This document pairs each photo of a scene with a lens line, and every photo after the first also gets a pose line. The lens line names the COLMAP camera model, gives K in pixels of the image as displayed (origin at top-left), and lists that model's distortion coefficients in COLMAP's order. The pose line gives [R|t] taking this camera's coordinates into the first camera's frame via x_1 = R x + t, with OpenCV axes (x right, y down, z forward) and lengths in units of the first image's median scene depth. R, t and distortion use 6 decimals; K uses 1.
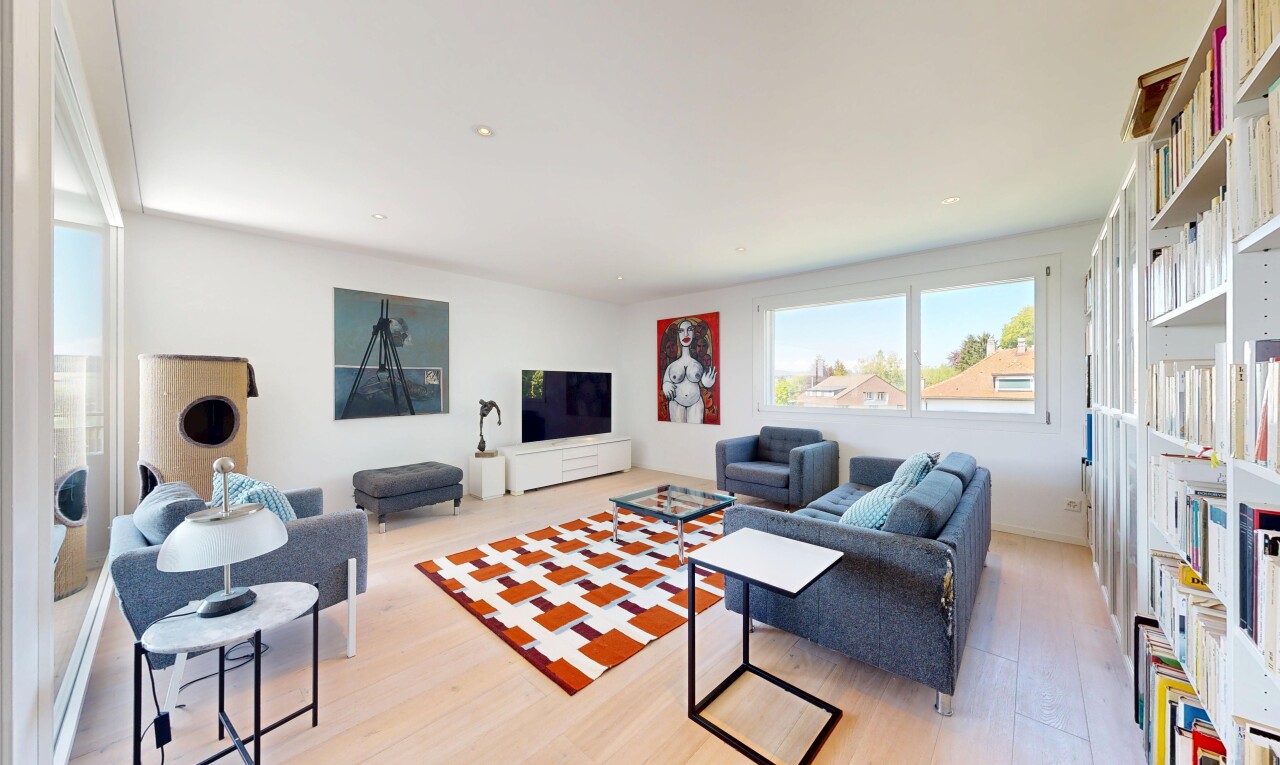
lens RADIAL K [[428.8, 0, 644.2], [0, 428.8, 384.7], [0, 0, 1]] dist [0.000326, 0.000010]
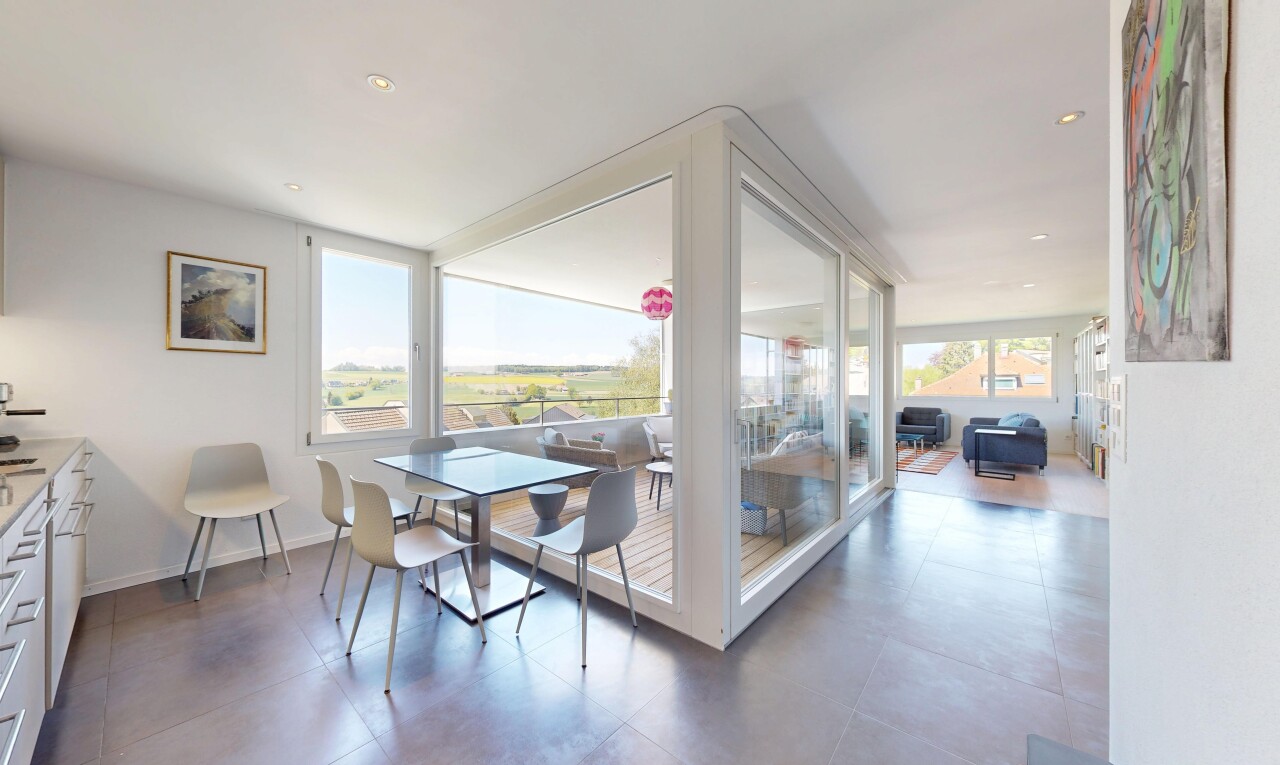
lens RADIAL K [[428.8, 0, 644.2], [0, 428.8, 384.7], [0, 0, 1]] dist [0.000326, 0.000010]
pose [[0.999370, 0.000013, 0.035497, -0.745356], [-0.000048, 1.000000, 0.000980, -0.002620], [-0.035497, -0.000981, 0.999369, -0.670682]]
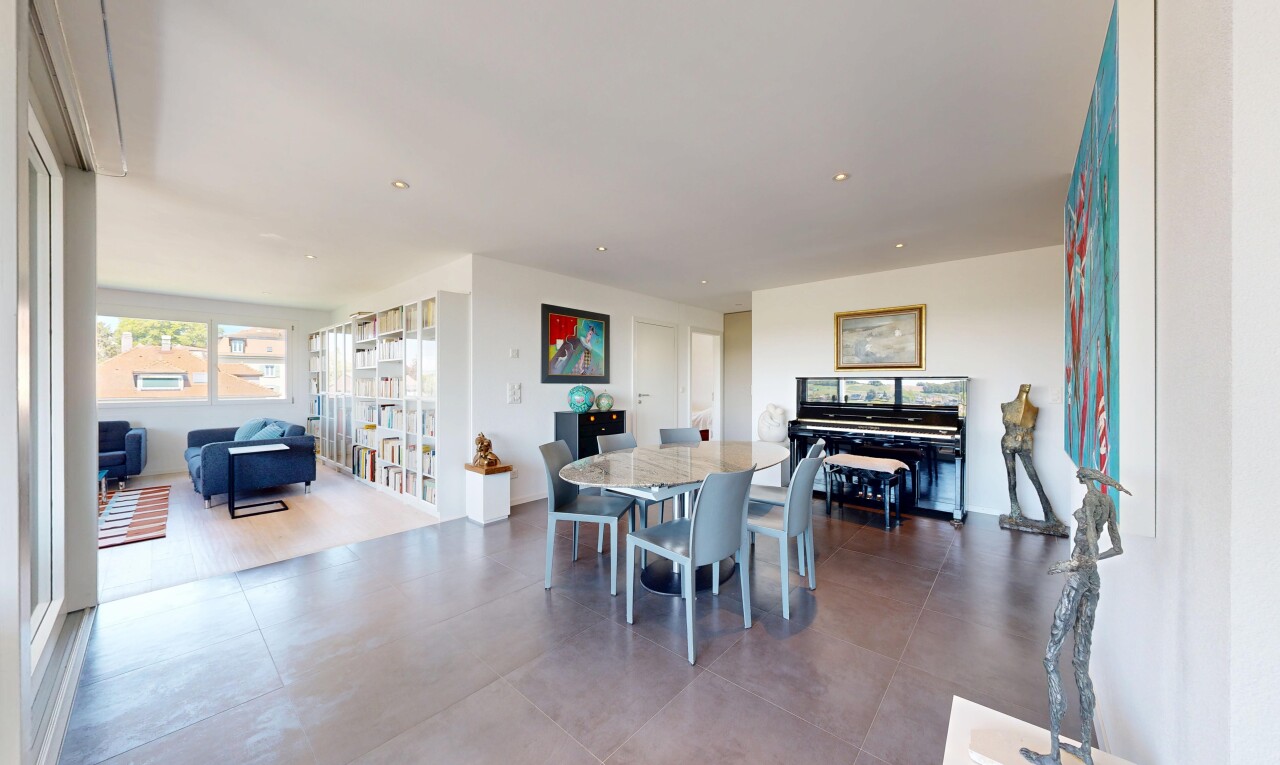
lens RADIAL K [[428.8, 0, 644.2], [0, 428.8, 384.7], [0, 0, 1]] dist [0.000326, 0.000010]
pose [[-0.016171, -0.002883, 0.999865, -0.632310], [0.000369, 0.999996, 0.002890, -0.002054], [-0.999869, 0.000415, -0.016169, -0.358593]]
